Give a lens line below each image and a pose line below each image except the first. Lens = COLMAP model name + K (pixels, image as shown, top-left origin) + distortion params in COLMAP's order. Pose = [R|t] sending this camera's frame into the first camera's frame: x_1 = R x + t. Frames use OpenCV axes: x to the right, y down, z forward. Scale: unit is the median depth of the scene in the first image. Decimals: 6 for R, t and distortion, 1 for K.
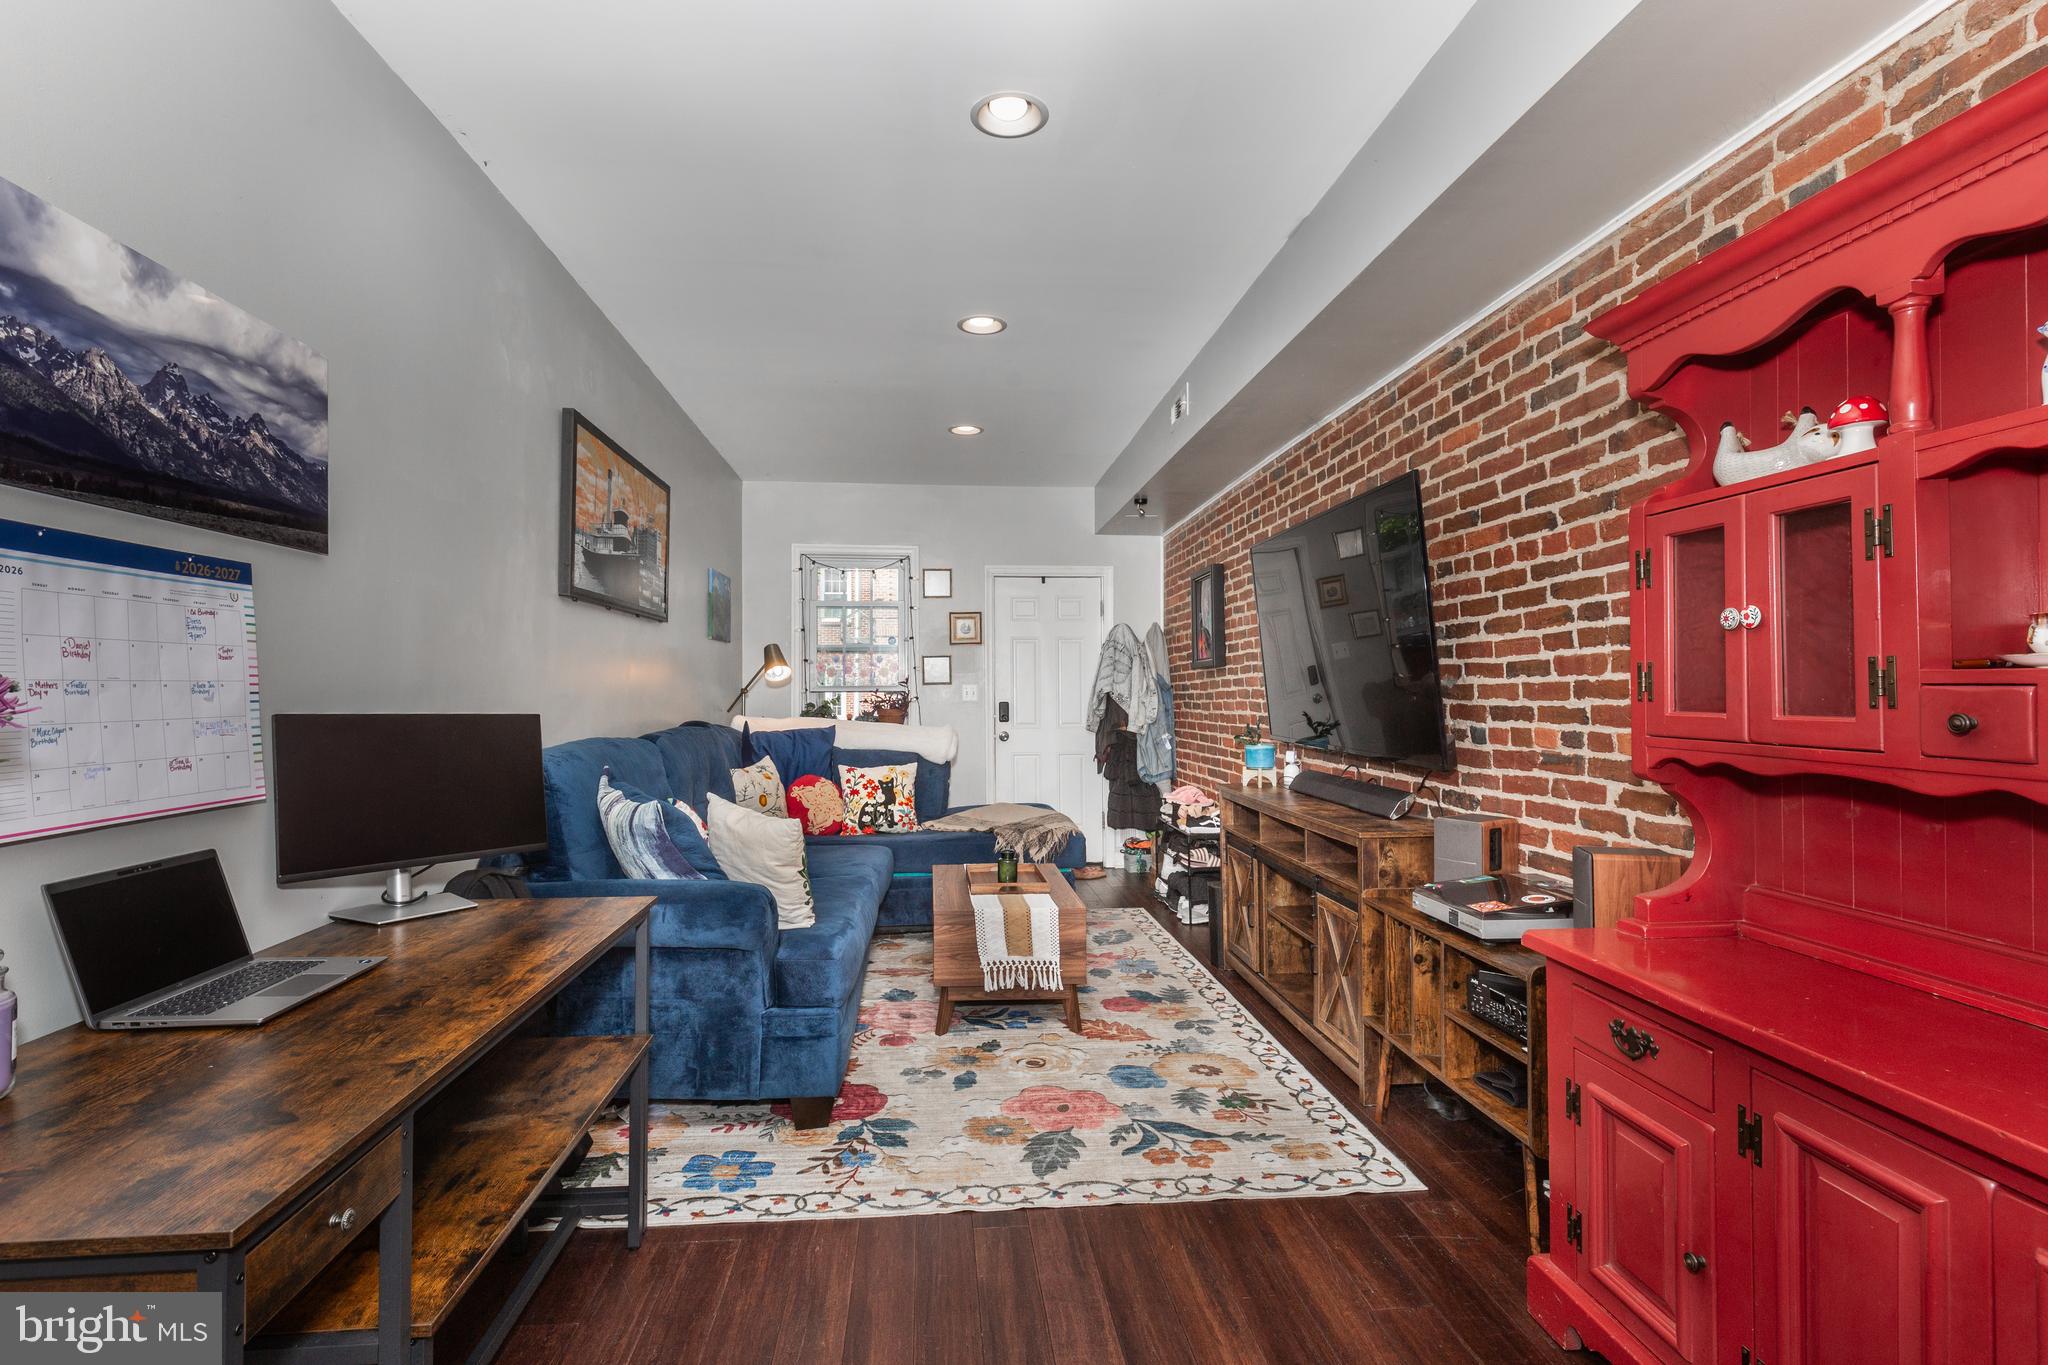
lens RADIAL K [[958.9, 0, 995.1], [0, 958.9, 684.1], [0, 0, 1]] dist [0.002297, -0.000415]
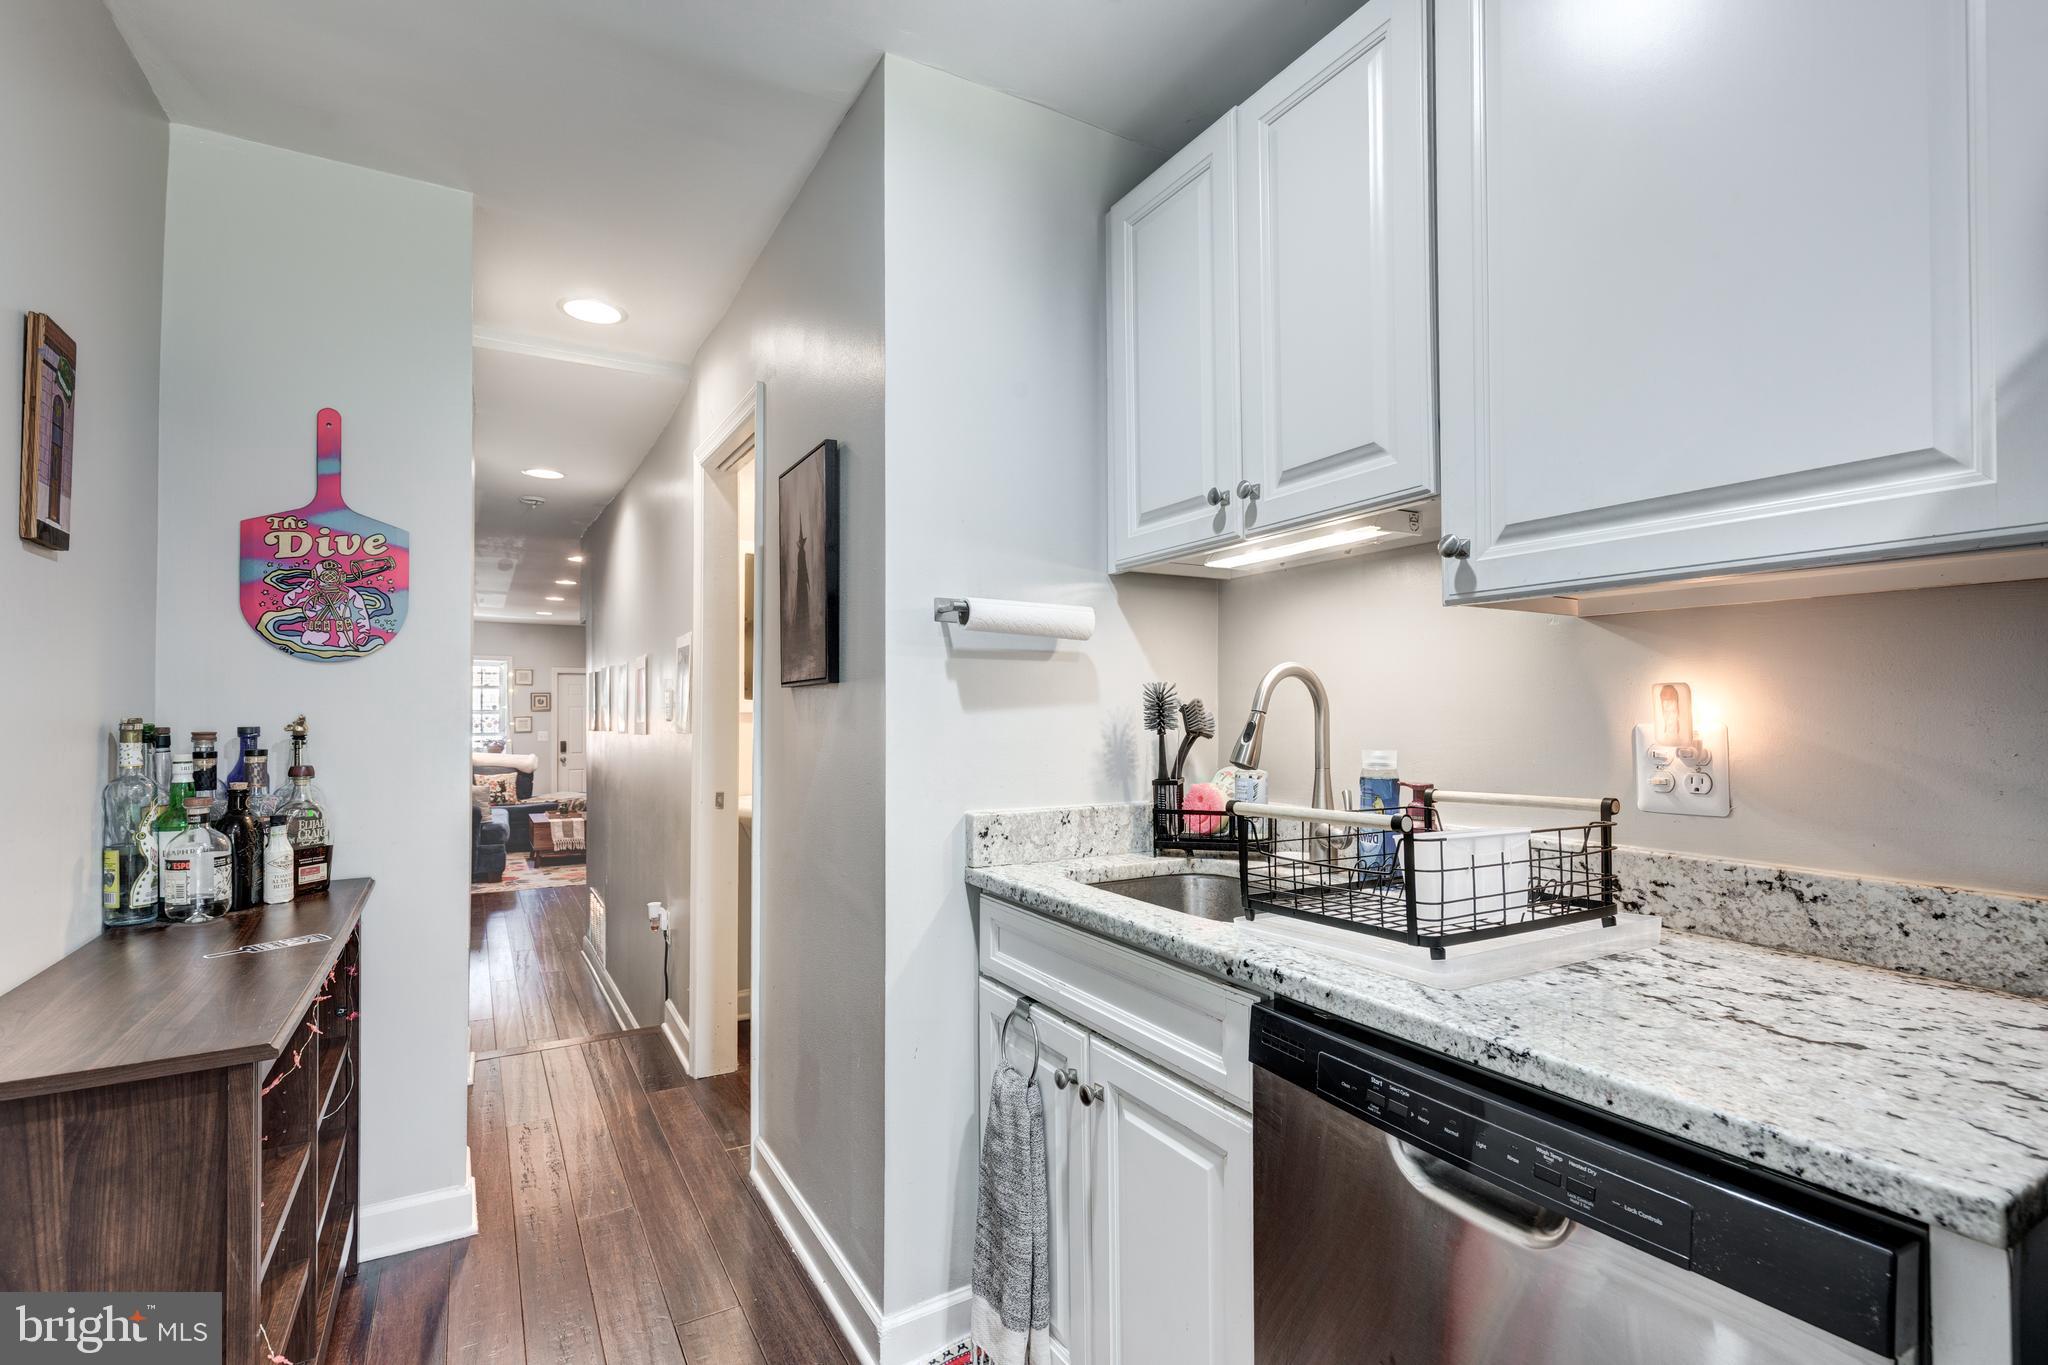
lens RADIAL K [[934.9, 0, 1021.8], [0, 934.9, 689.0], [0, 0, 1]] dist [0.004255, -0.000093]
pose [[0.894960, 0.011902, 0.445988, -0.015926], [-0.002233, 0.999751, -0.022200, -0.111276], [-0.446141, 0.018872, 0.894764, -2.532104]]
